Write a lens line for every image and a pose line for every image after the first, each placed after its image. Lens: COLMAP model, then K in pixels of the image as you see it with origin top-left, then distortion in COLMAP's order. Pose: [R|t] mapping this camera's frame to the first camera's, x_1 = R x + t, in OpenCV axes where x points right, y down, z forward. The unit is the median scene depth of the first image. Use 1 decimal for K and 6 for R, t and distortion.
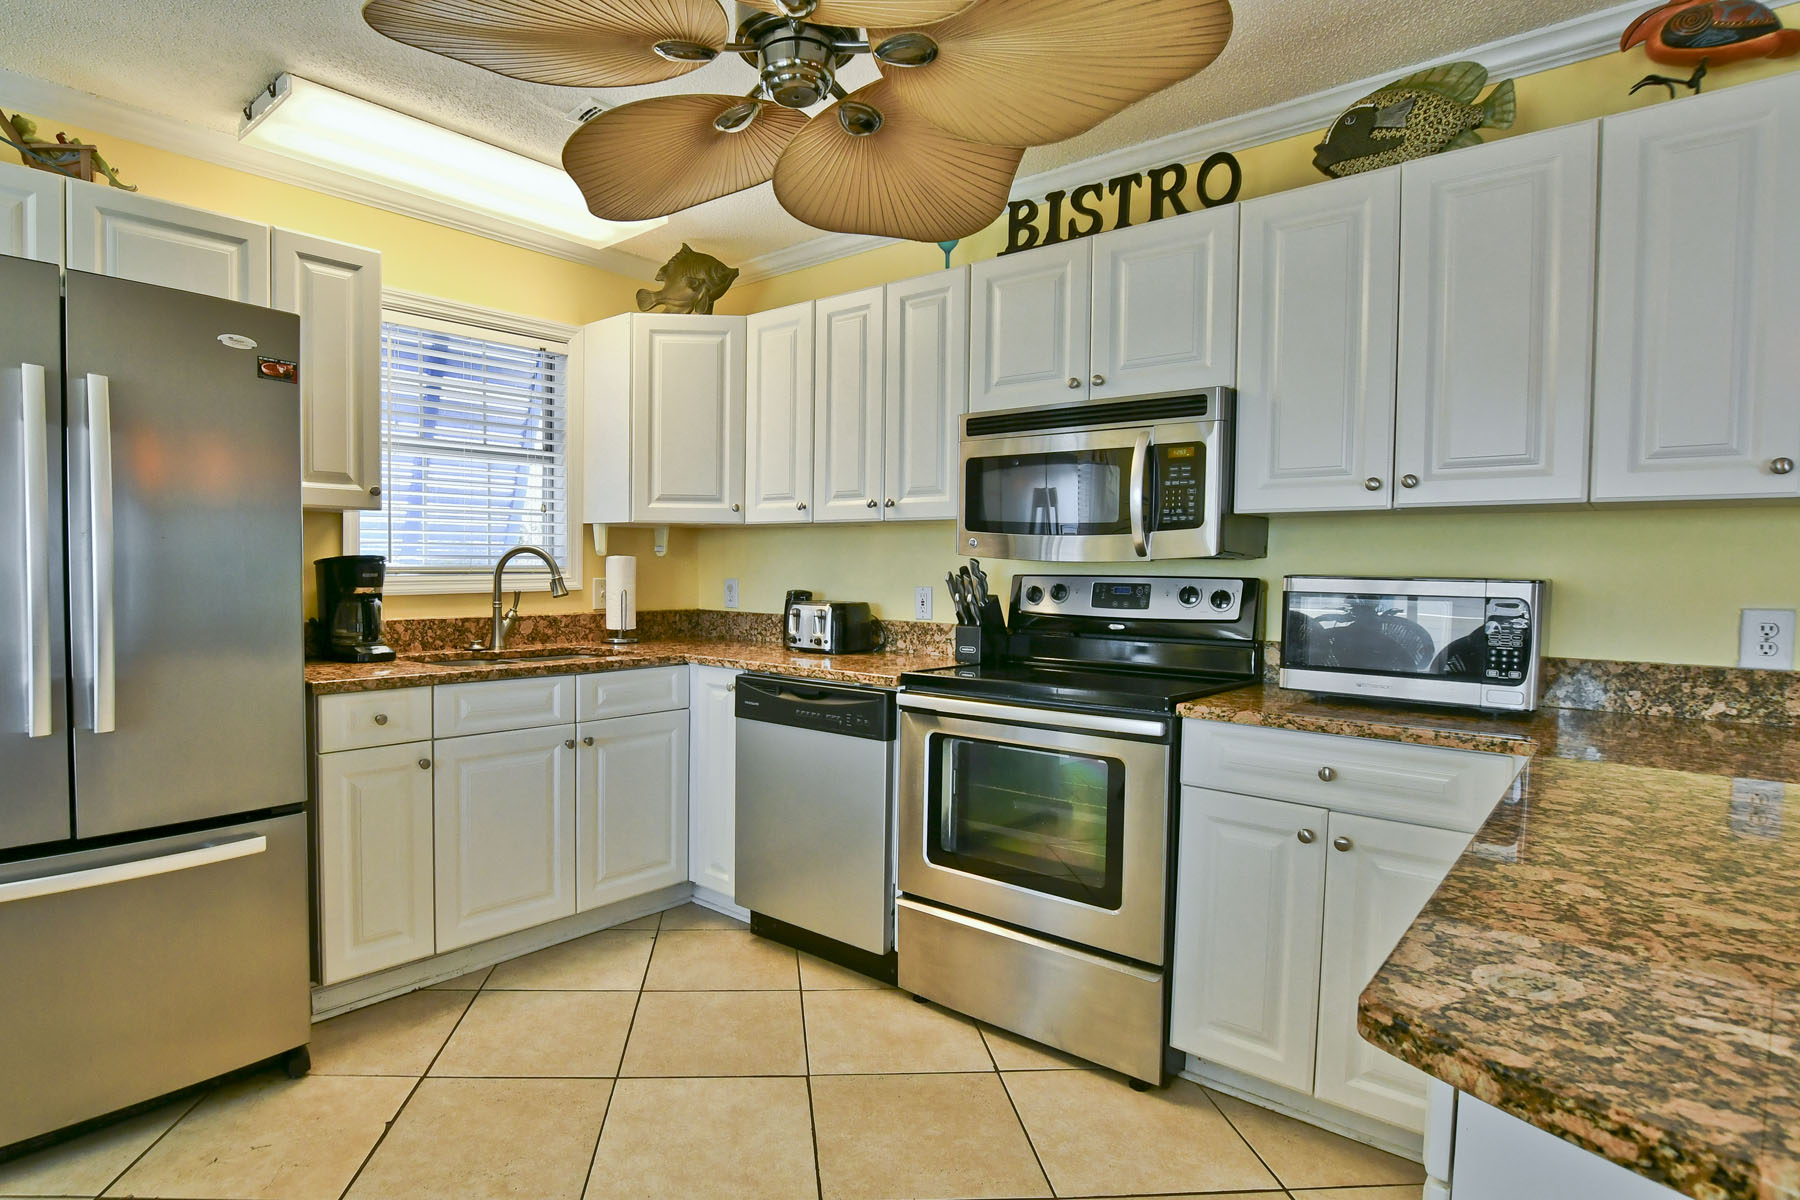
lens RADIAL K [[956.6, 0, 807.6], [0, 956.6, 608.9], [0, 0, 1]] dist [-0.036915, 0.003897]
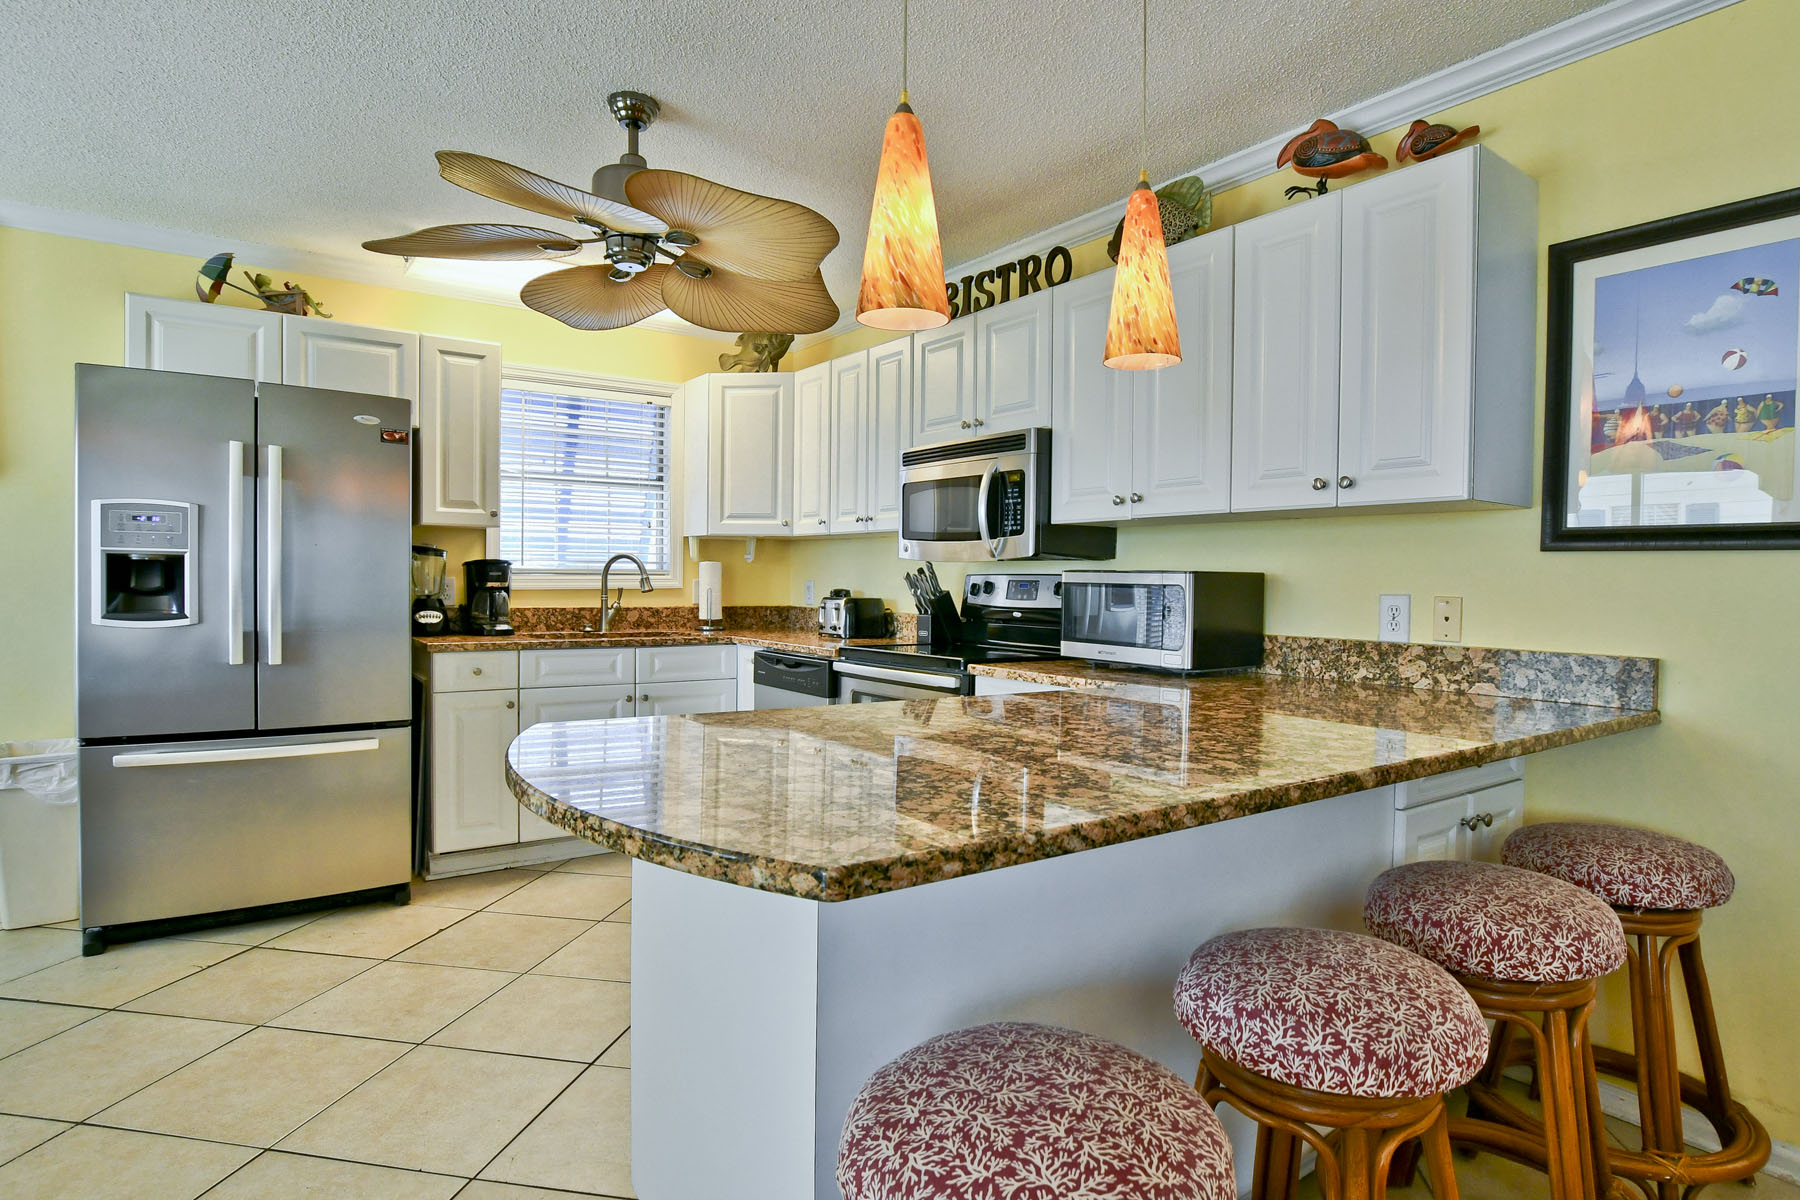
lens RADIAL K [[956.6, 0, 940.3], [0, 956.6, 606.9], [0, 0, 1]] dist [-0.036915, 0.003897]
pose [[0.984469, 0.007897, -0.175379, 0.458353], [-0.011215, 0.999776, -0.017935, 0.033150], [0.175198, 0.019623, 0.984338, -0.275477]]
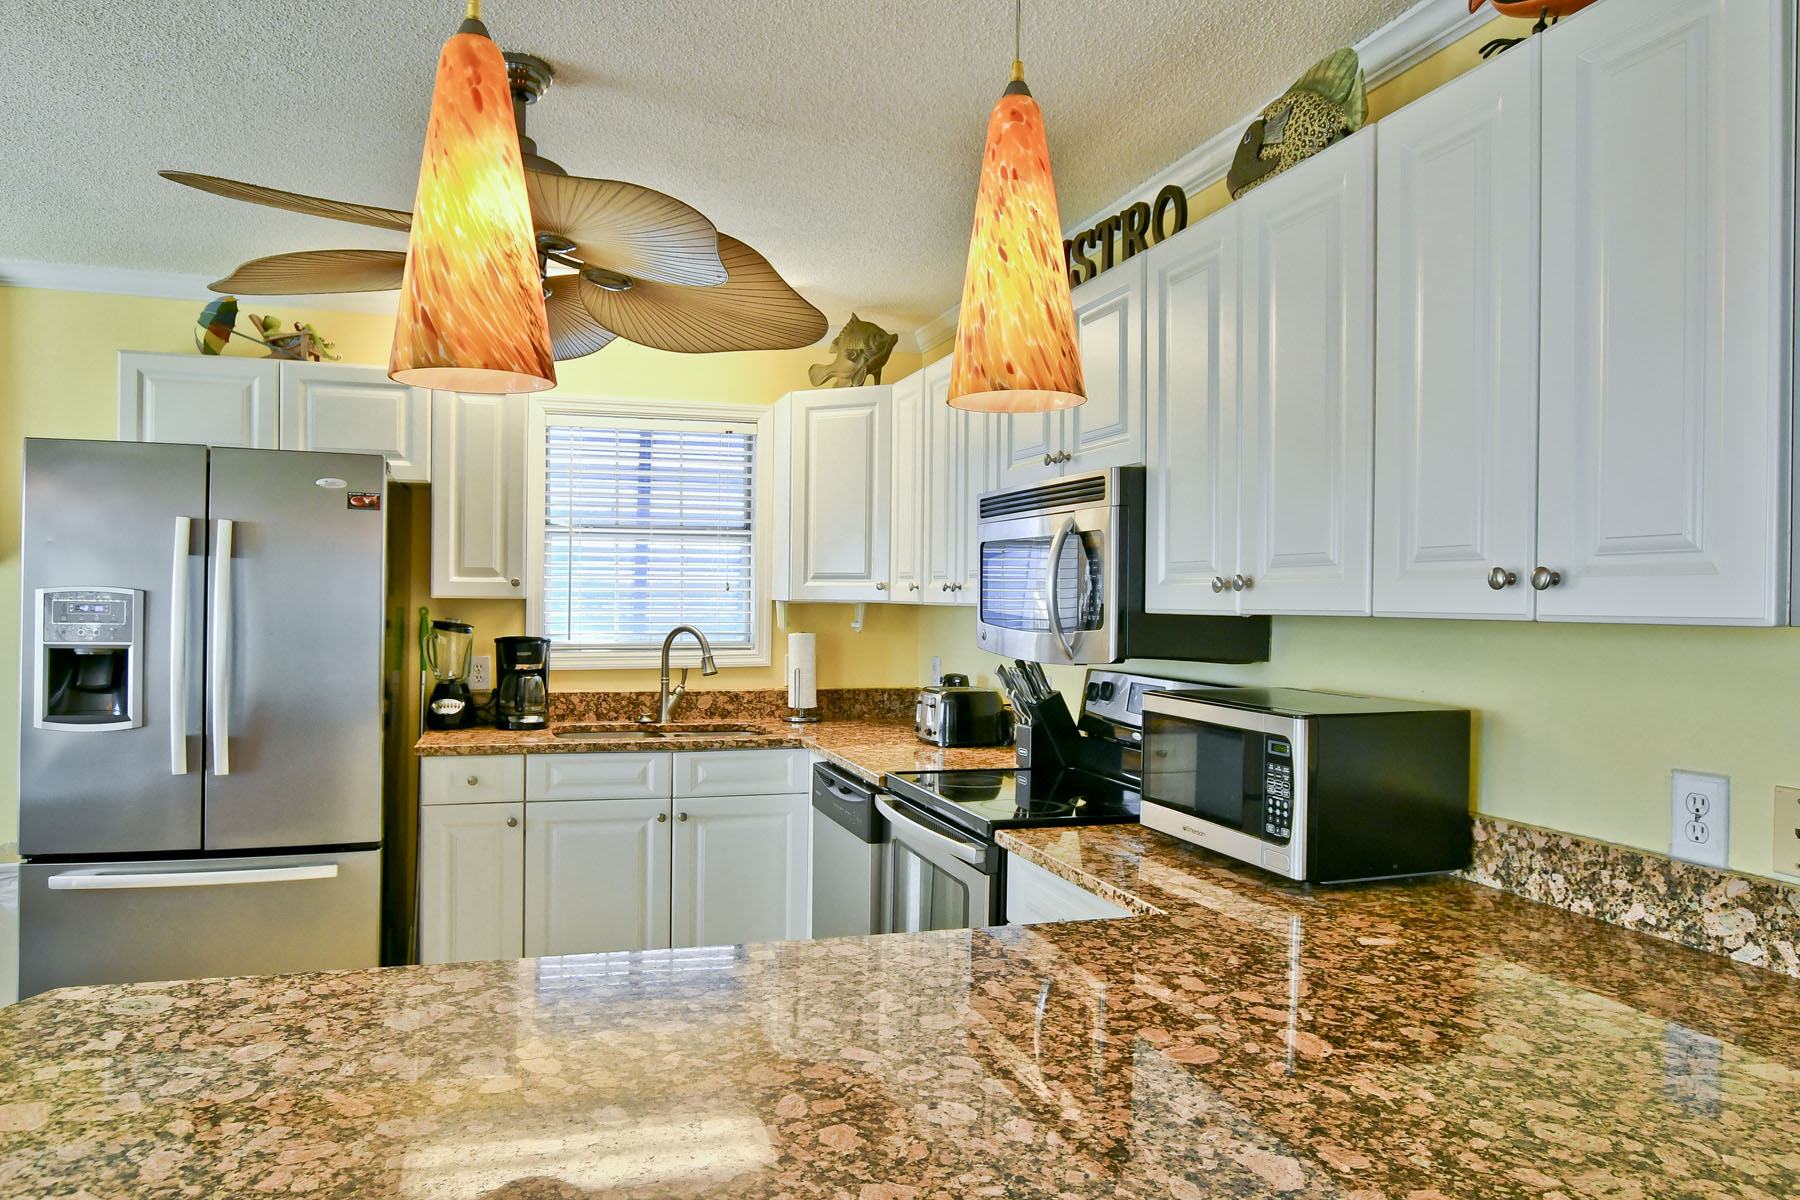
lens RADIAL K [[1174.1, 0, 883.8], [0, 1174.1, 613.9], [0, 0, 1]] dist [-0.031495, 0.014411]
pose [[0.872331, 0.005459, -0.488885, 0.654320], [-0.025315, 0.999101, -0.034015, -0.050452], [0.488260, 0.042049, 0.871685, -0.024159]]
